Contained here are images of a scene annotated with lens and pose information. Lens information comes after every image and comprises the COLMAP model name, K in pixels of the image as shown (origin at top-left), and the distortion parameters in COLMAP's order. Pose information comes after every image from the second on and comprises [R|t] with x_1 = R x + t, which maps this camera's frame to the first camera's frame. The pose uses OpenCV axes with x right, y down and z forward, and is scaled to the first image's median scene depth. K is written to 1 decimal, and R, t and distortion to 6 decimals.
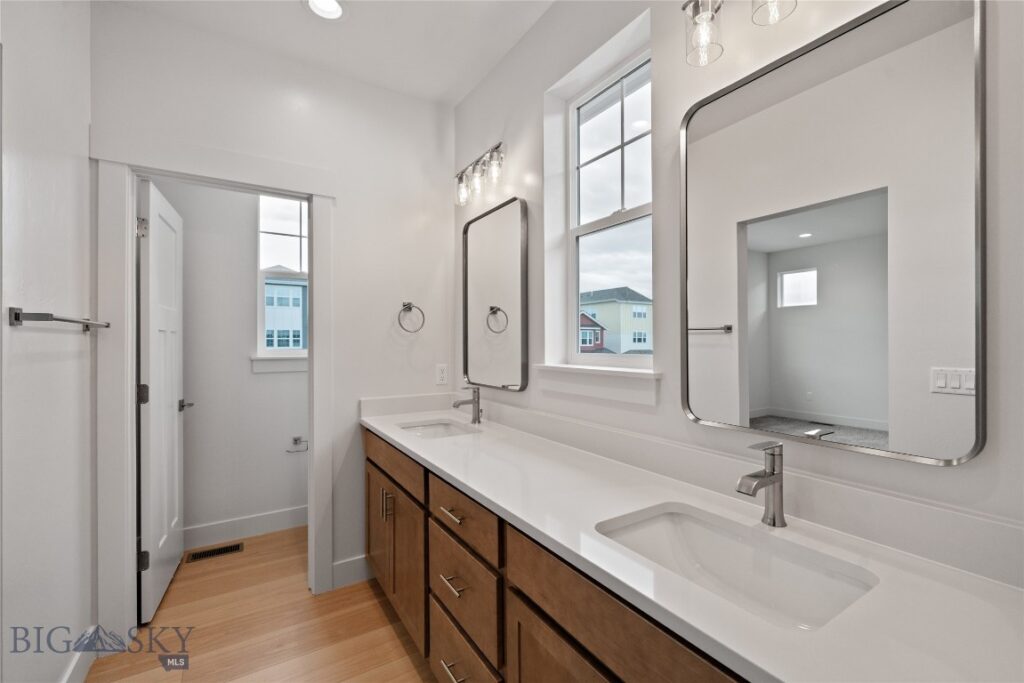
lens RADIAL K [[428.0, 0, 503.9], [0, 428.0, 338.1], [0, 0, 1]] dist [0.001126, 0.000014]
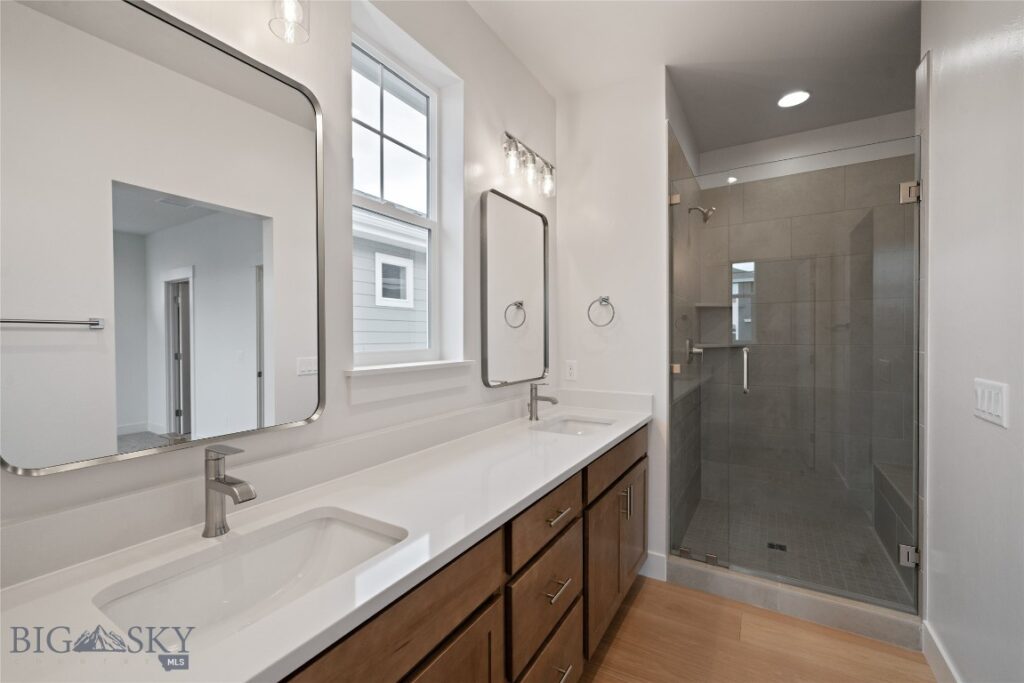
lens RADIAL K [[428.0, 0, 503.9], [0, 428.0, 338.1], [0, 0, 1]] dist [0.001126, 0.000014]
pose [[-0.443868, 0.011206, 0.896022, -0.673383], [0.004894, 0.999937, -0.010081, 0.019652], [-0.896079, -0.000090, -0.443895, 1.127841]]
